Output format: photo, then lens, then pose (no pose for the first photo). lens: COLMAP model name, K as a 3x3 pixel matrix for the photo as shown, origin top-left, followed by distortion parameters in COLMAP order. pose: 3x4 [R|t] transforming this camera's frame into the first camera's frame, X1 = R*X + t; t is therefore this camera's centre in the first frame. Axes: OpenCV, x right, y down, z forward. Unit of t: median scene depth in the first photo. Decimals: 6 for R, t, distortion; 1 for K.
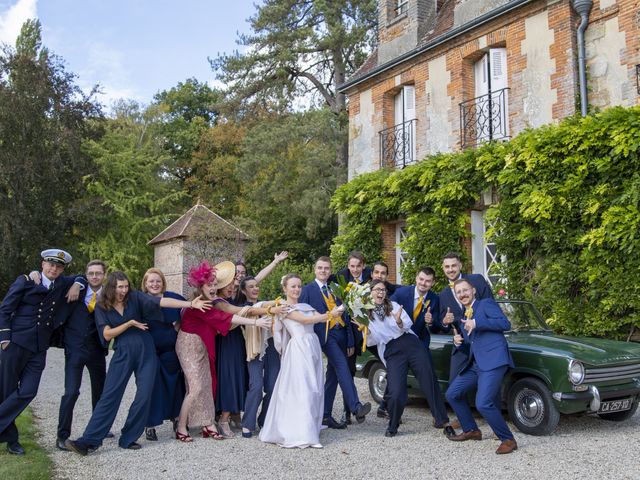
lens RADIAL K [[645.4, 0, 320.0], [0, 645.4, 240.0], [0, 0, 1]] dist [-0.085244, 0.039906]
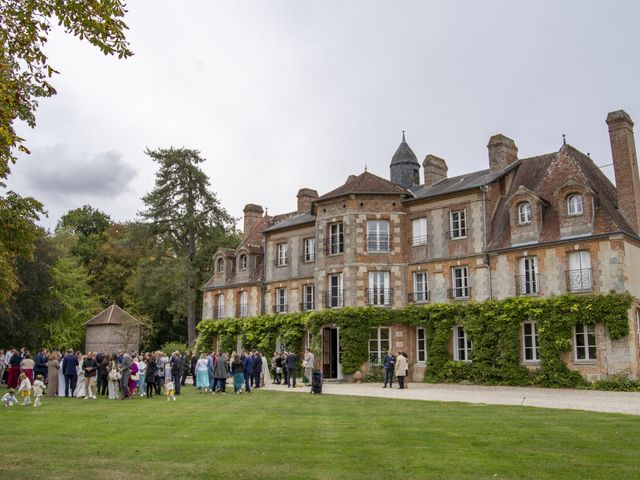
lens RADIAL K [[645.4, 0, 320.0], [0, 645.4, 240.0], [0, 0, 1]] dist [-0.085244, 0.039906]
pose [[0.963915, 0.051280, 0.261226, -0.287480], [-0.029161, 0.995706, -0.087860, -0.262243], [-0.264609, 0.077072, 0.961271, -2.604080]]
